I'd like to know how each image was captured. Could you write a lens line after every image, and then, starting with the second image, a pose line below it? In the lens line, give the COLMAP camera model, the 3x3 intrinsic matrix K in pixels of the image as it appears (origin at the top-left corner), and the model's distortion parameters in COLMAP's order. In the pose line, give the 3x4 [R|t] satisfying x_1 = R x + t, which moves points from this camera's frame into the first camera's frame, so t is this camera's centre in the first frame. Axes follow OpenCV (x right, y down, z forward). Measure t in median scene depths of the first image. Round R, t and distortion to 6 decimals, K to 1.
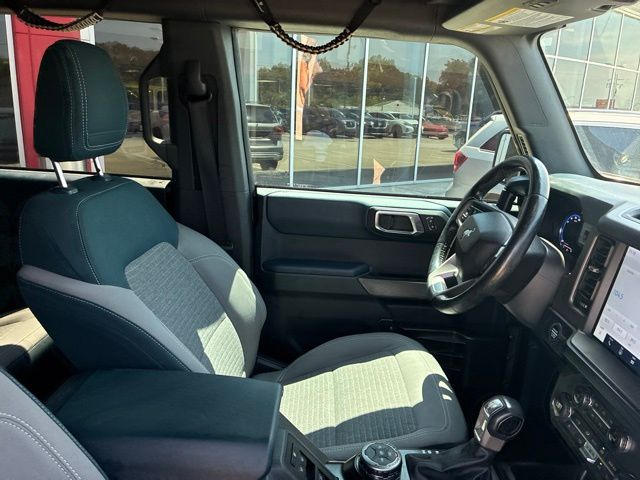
lens RADIAL K [[481.3, 0, 318.0], [0, 481.3, 240.1], [0, 0, 1]] dist [0.059029, -0.081536]
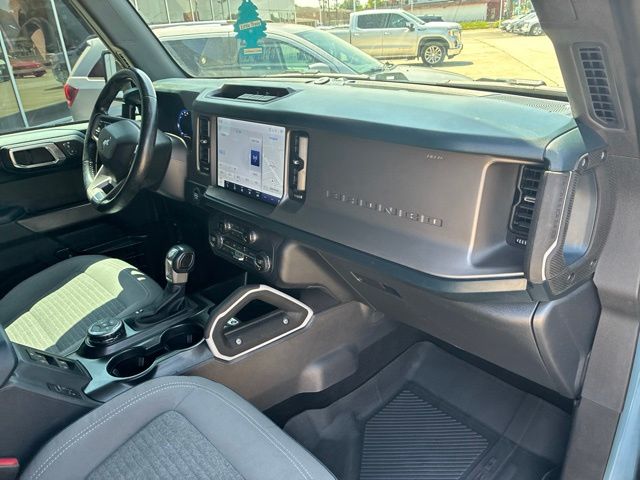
lens RADIAL K [[481.3, 0, 318.0], [0, 481.3, 240.1], [0, 0, 1]] dist [0.059029, -0.081536]
pose [[0.725536, -0.366029, 0.582769, -0.081284], [0.279888, 0.930568, 0.236021, 0.065164], [-0.628697, -0.008132, 0.777608, -0.216220]]
